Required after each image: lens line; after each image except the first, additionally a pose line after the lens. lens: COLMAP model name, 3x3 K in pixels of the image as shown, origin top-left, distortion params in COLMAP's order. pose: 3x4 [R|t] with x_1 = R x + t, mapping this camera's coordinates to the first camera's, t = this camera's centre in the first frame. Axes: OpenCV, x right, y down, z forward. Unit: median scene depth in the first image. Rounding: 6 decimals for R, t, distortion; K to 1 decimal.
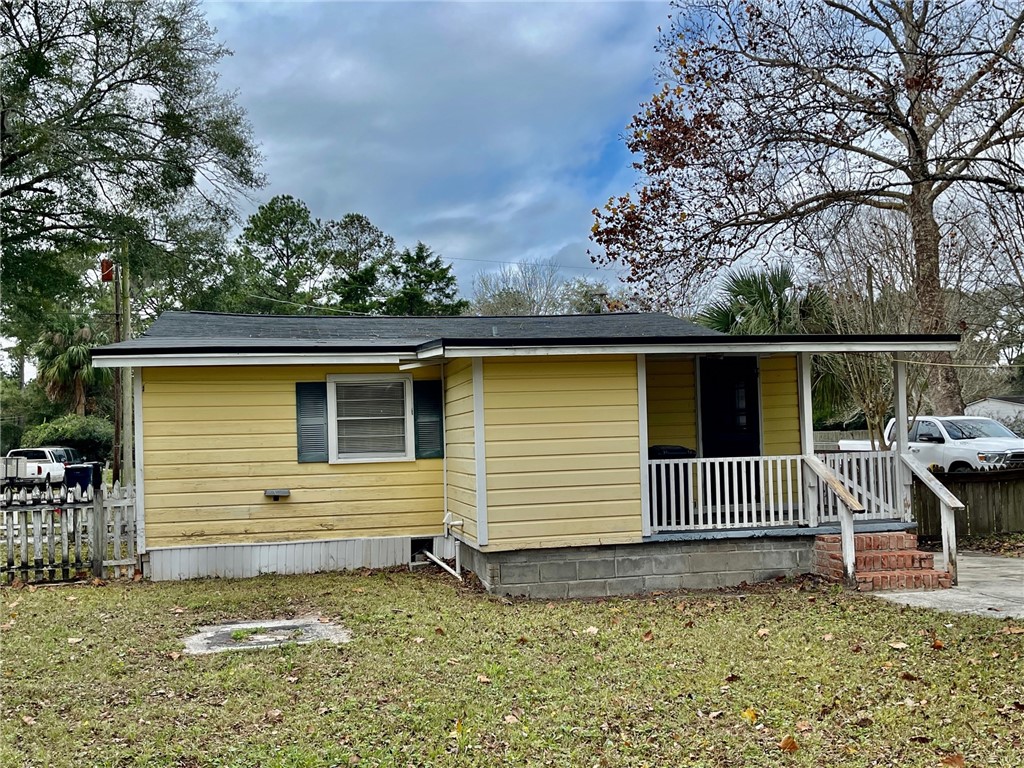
lens RADIAL K [[1015.0, 0, 511.4], [0, 1015.0, 386.7], [0, 0, 1]] dist [0.016353, 0.000000]
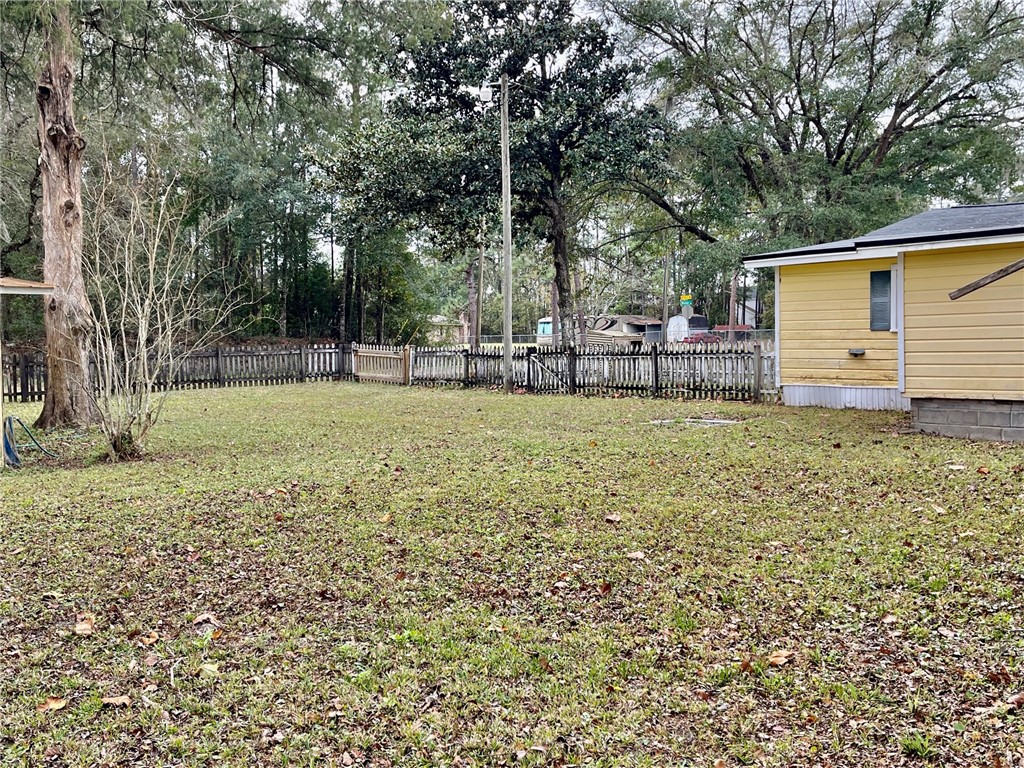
lens RADIAL K [[1015.0, 0, 510.0], [0, 1015.0, 386.6], [0, 0, 1]] dist [0.016353, 0.000000]
pose [[0.468391, 0.063311, -0.881250, 0.794117], [0.050410, 0.993889, 0.098197, -0.009621], [0.882082, -0.090418, 0.462337, -0.078545]]
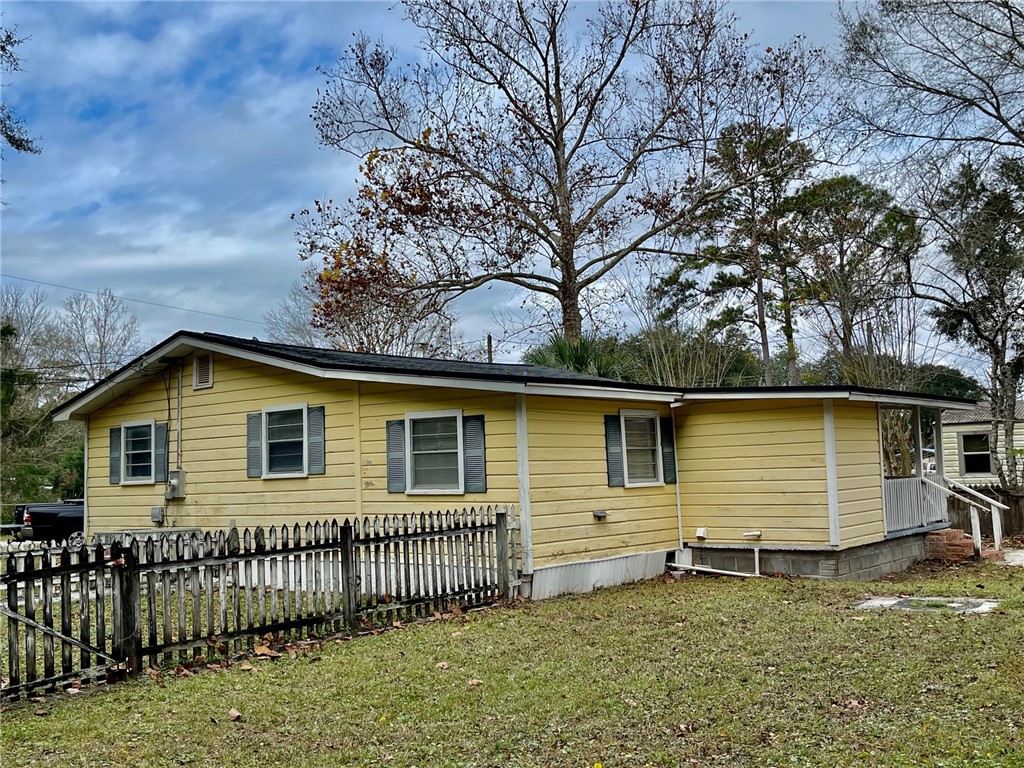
lens RADIAL K [[1015.0, 0, 509.8], [0, 1015.0, 385.4], [0, 0, 1]] dist [0.016353, 0.000000]
pose [[0.801020, 0.051903, 0.596383, -0.983174], [-0.016635, 0.997780, -0.064492, 0.038236], [-0.598406, 0.041739, 0.800105, 0.170438]]
